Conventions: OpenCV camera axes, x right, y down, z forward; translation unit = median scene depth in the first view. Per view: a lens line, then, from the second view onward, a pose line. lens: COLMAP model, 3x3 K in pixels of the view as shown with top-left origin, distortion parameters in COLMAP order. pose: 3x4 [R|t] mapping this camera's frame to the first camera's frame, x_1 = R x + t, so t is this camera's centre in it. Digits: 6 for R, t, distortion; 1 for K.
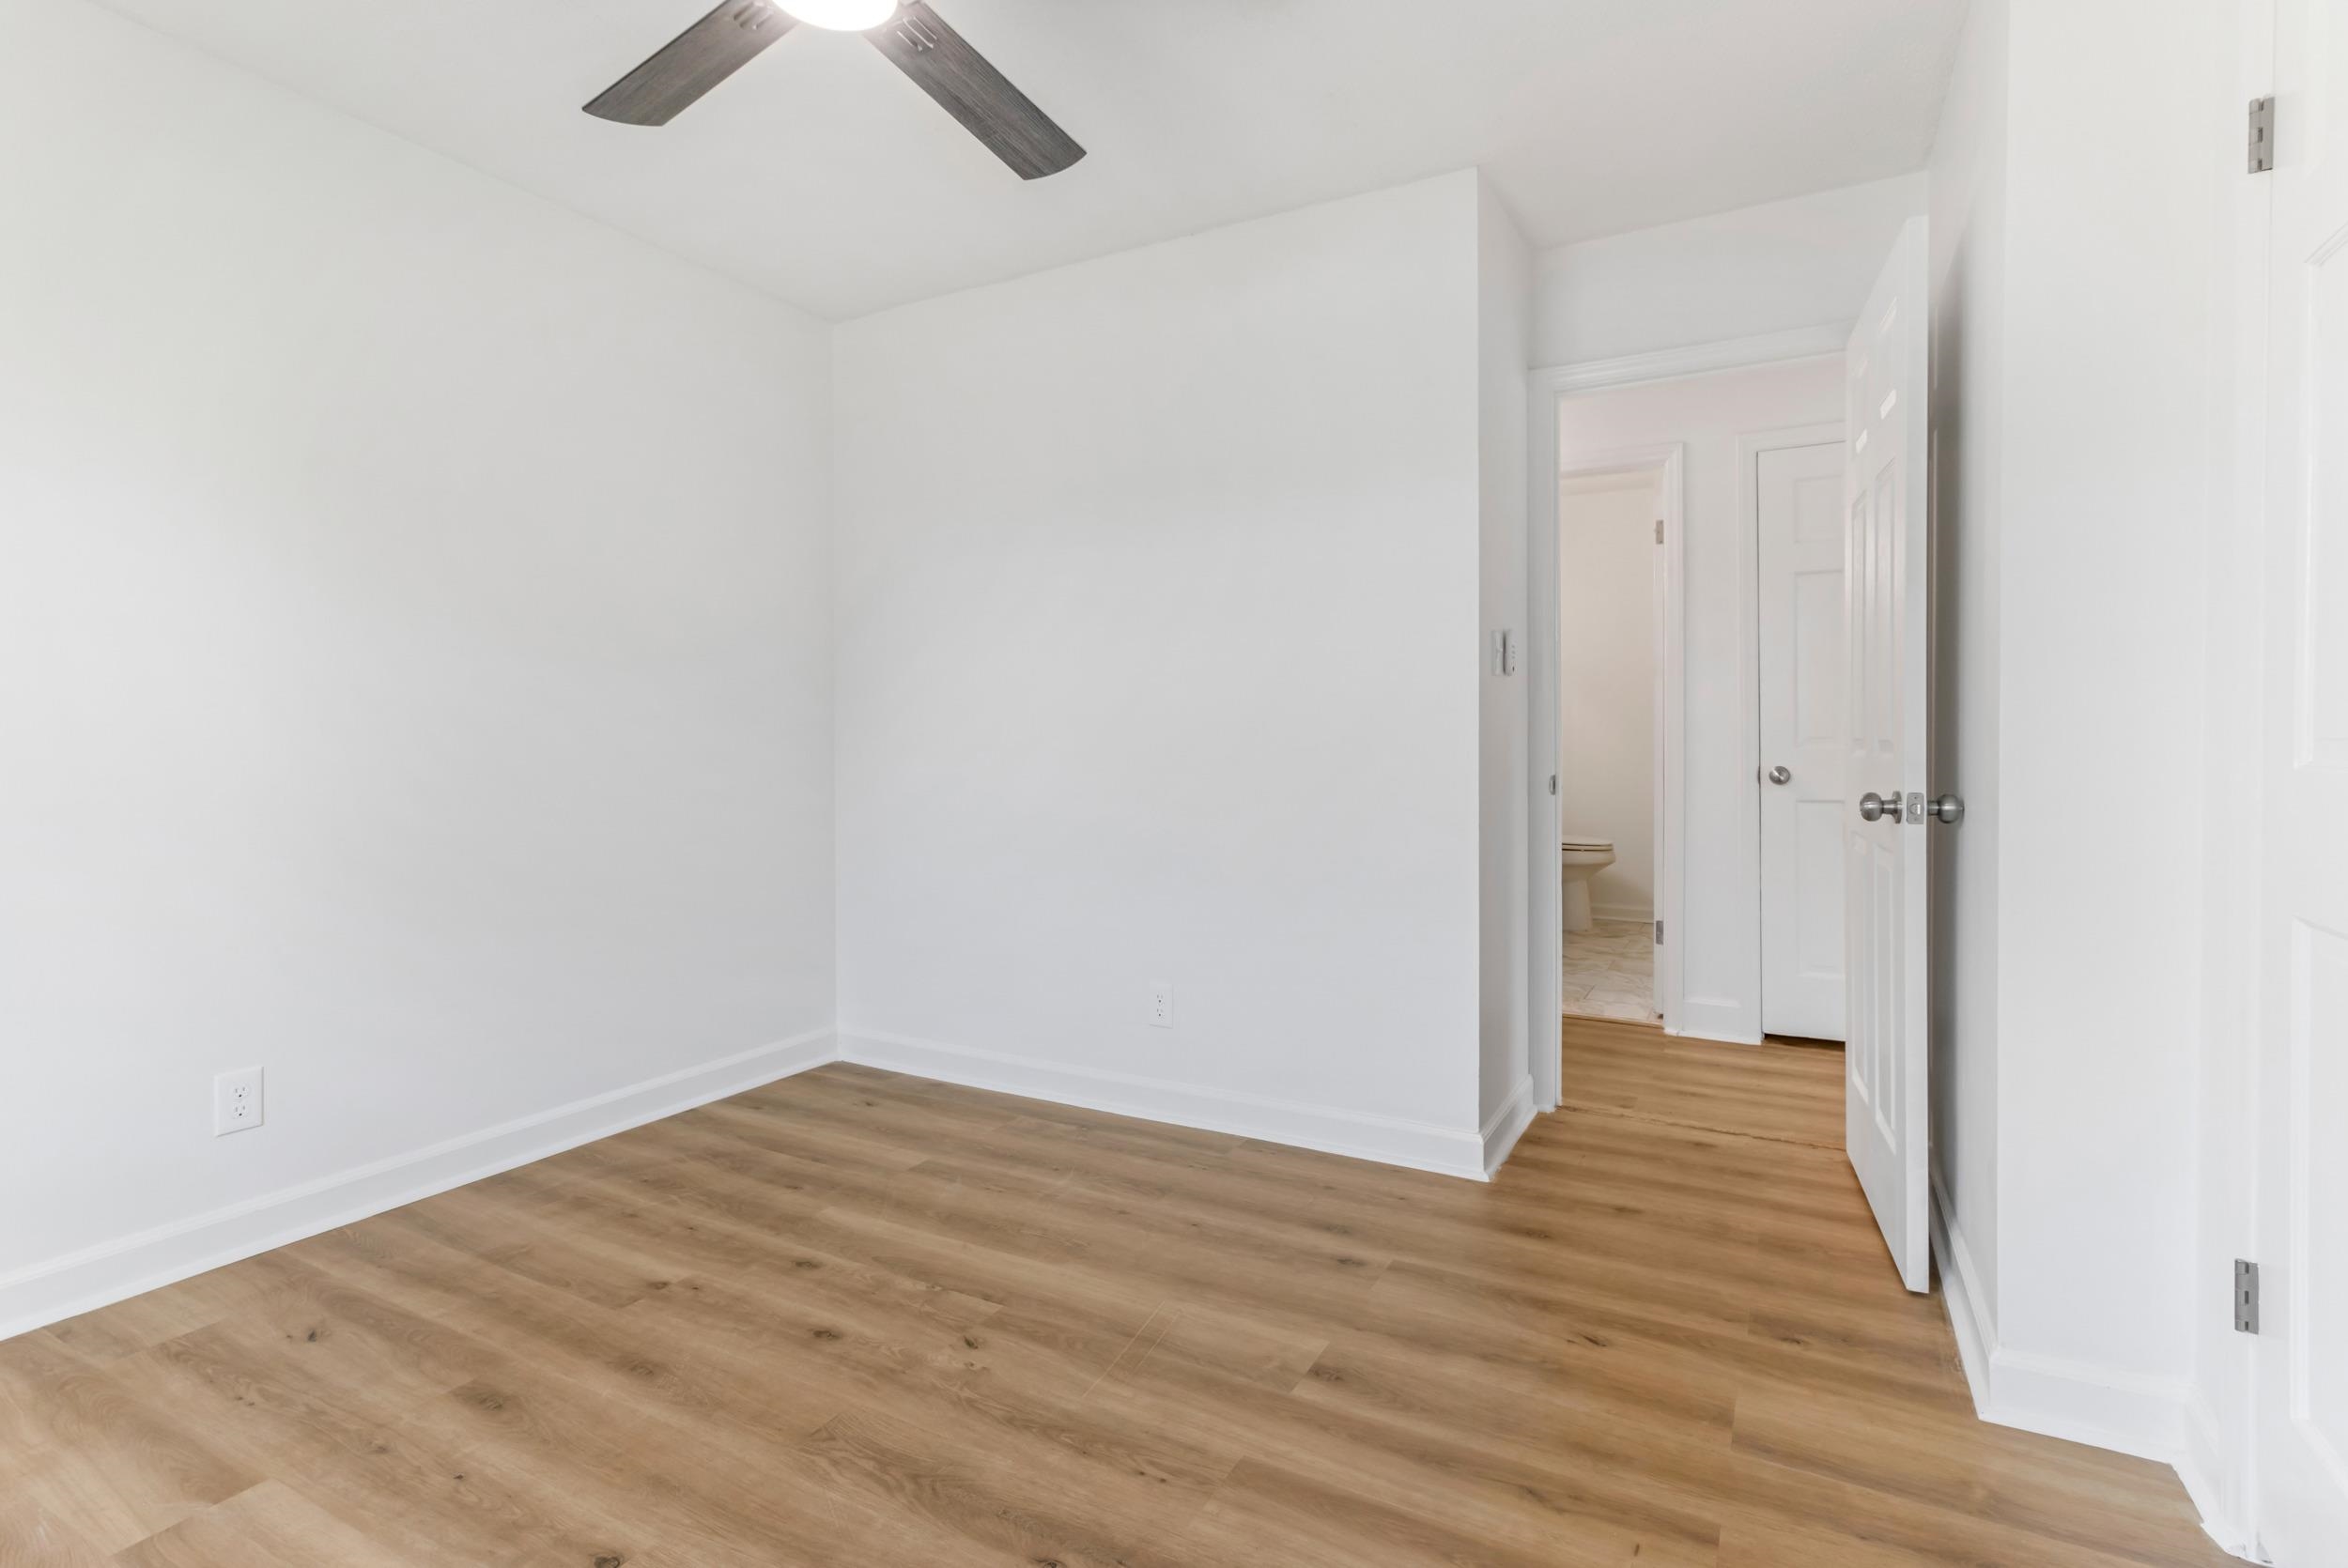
lens RADIAL K [[1130.7, 0, 1176.7], [0, 1130.7, 768.6], [0, 0, 1]] dist [-0.001430, 0.000228]
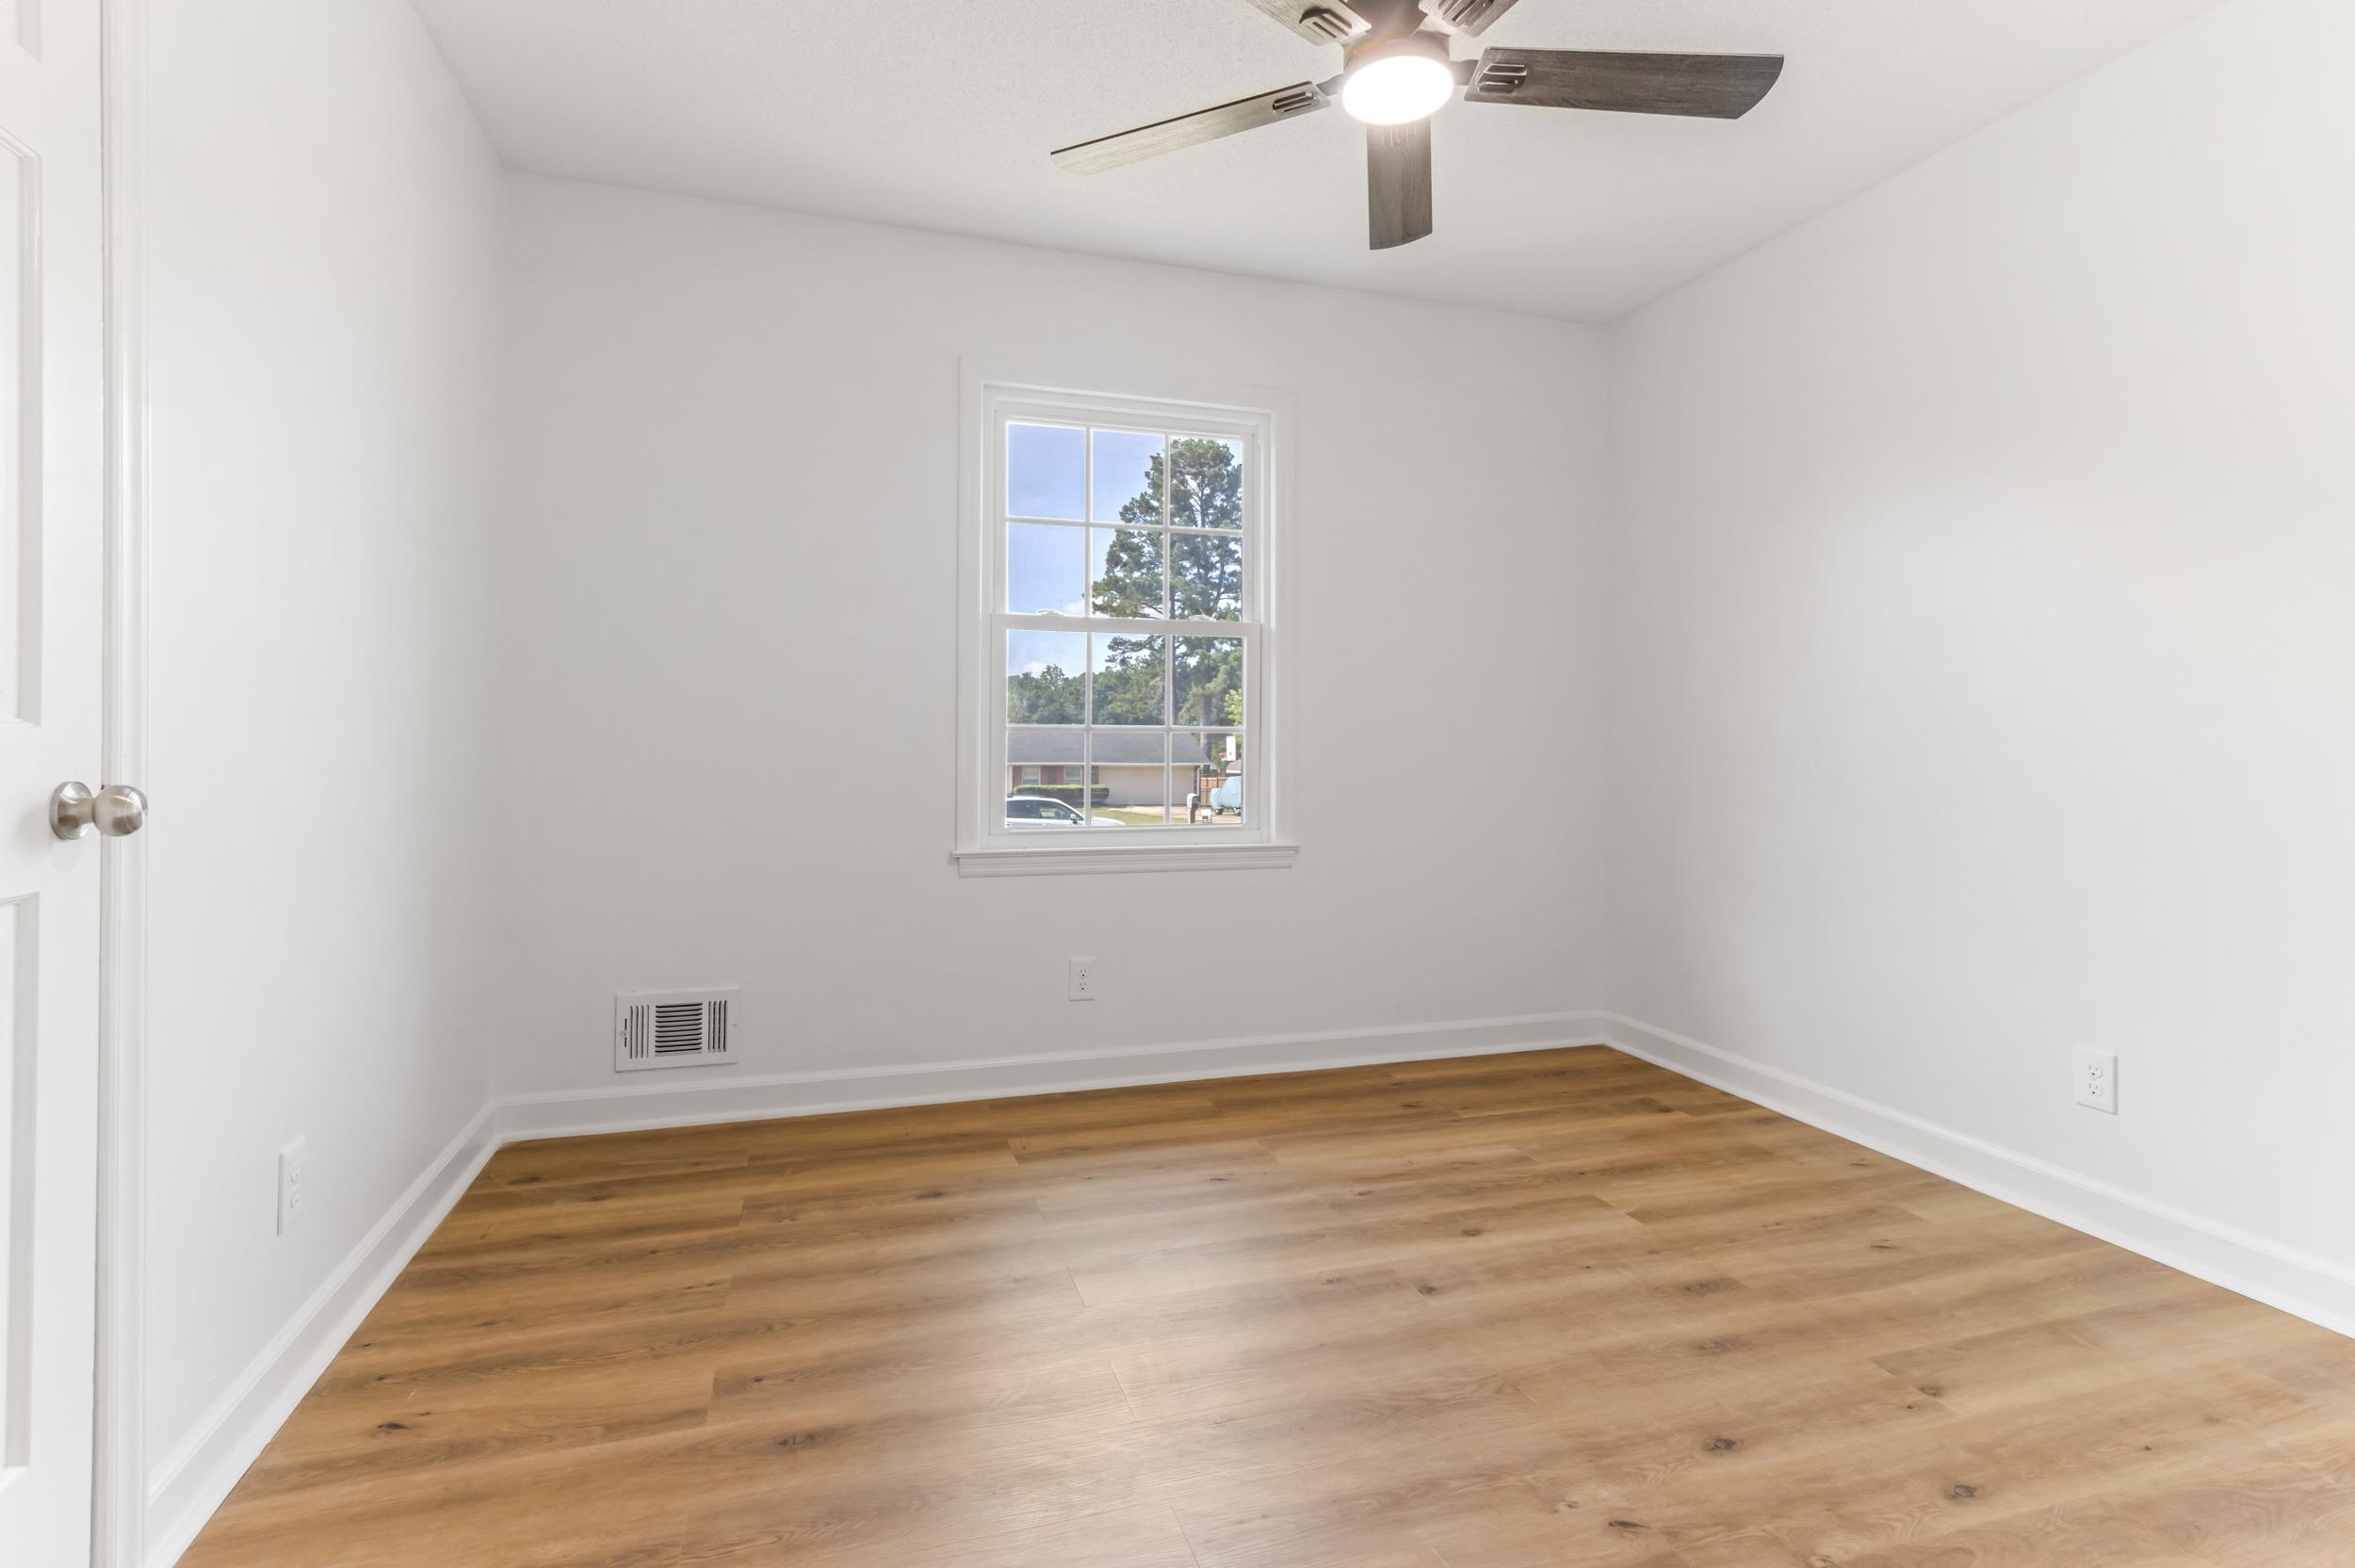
lens RADIAL K [[1134.0, 0, 1167.6], [0, 1134.0, 733.0], [0, 0, 1]] dist [-0.001430, 0.000228]
pose [[-0.713922, -0.009021, -0.700167, 0.526382], [-0.018128, 0.999820, 0.005601, -0.008044], [0.699991, 0.016691, -0.713957, 1.242213]]
